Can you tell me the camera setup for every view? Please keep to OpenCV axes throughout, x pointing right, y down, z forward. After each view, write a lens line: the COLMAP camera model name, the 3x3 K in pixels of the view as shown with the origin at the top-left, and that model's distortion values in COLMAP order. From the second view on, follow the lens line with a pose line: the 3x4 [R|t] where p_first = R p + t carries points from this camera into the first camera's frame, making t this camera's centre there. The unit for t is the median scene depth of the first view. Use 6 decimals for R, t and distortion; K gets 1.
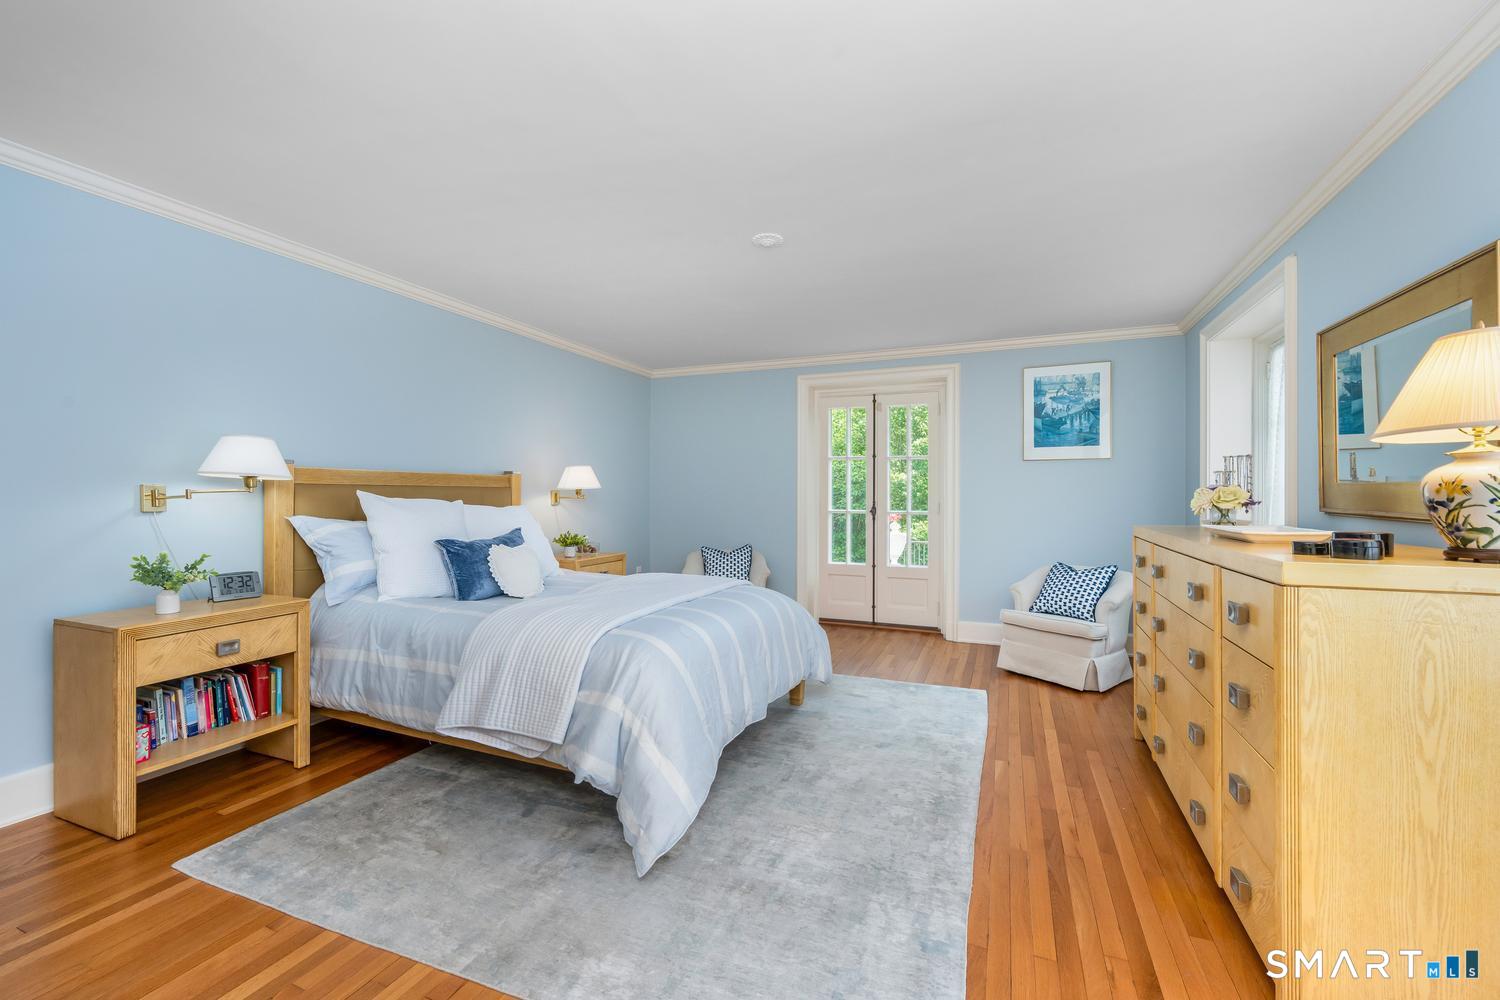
lens RADIAL K [[622.9, 0, 750.0], [0, 622.9, 500.0], [0, 0, 1]] dist [0.000291, 0.000083]
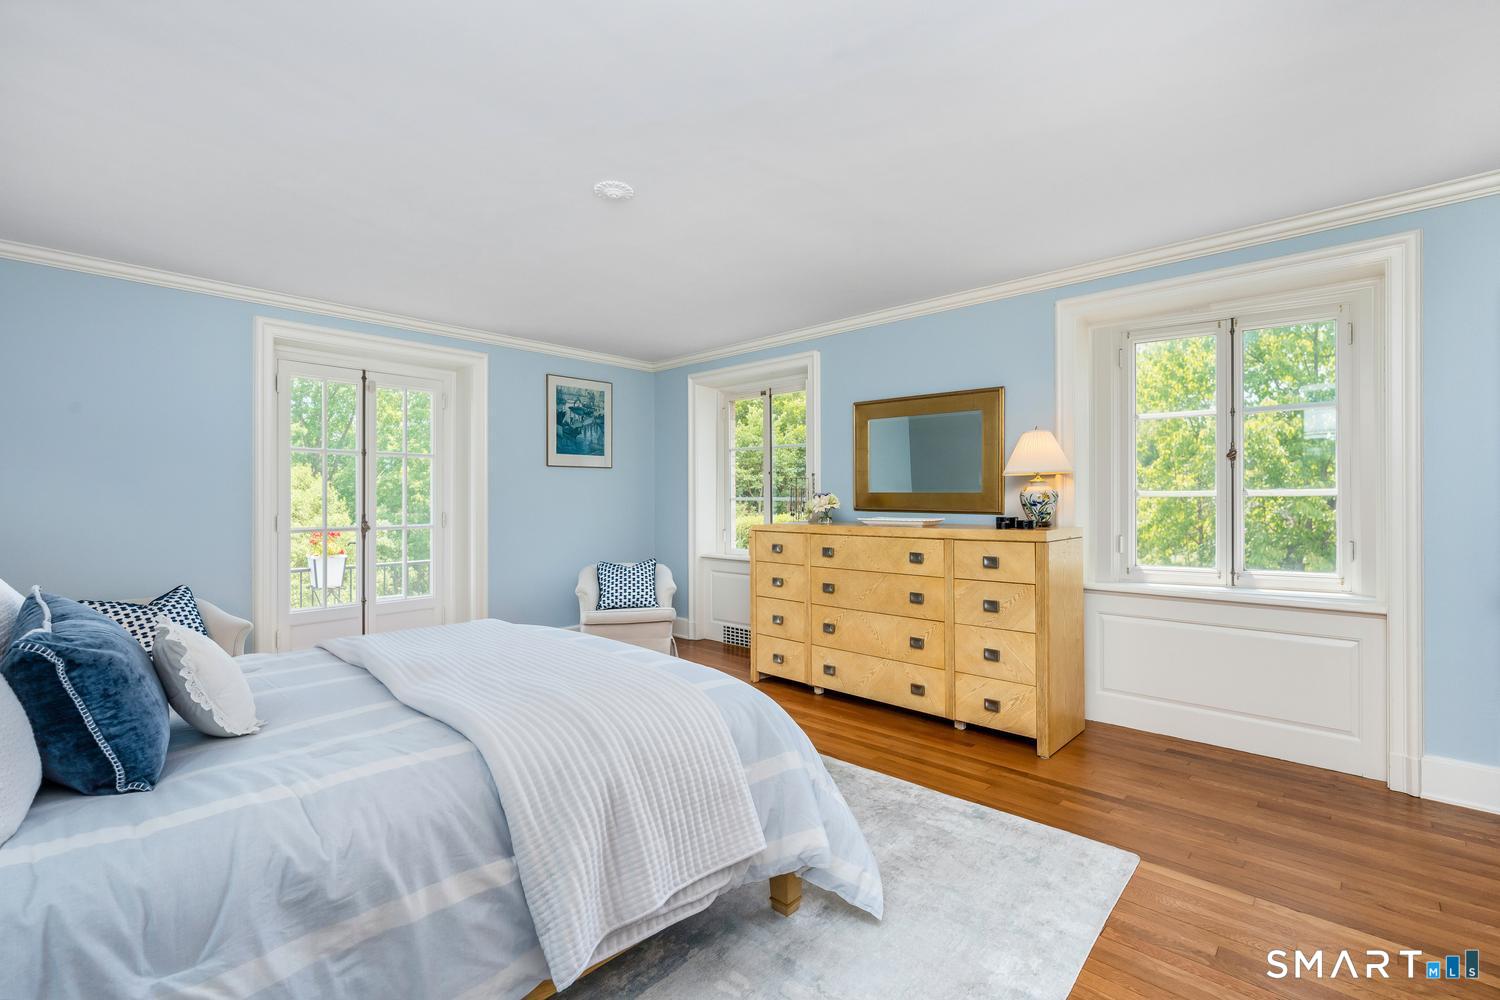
lens RADIAL K [[656.5, 0, 750.0], [0, 656.5, 500.0], [0, 0, 1]] dist [-0.003656, -0.000468]
pose [[0.346907, -0.001489, 0.937898, -0.530499], [0.009671, 0.999951, -0.001990, -0.003438], [-0.937850, 0.009761, 0.346904, 0.392279]]
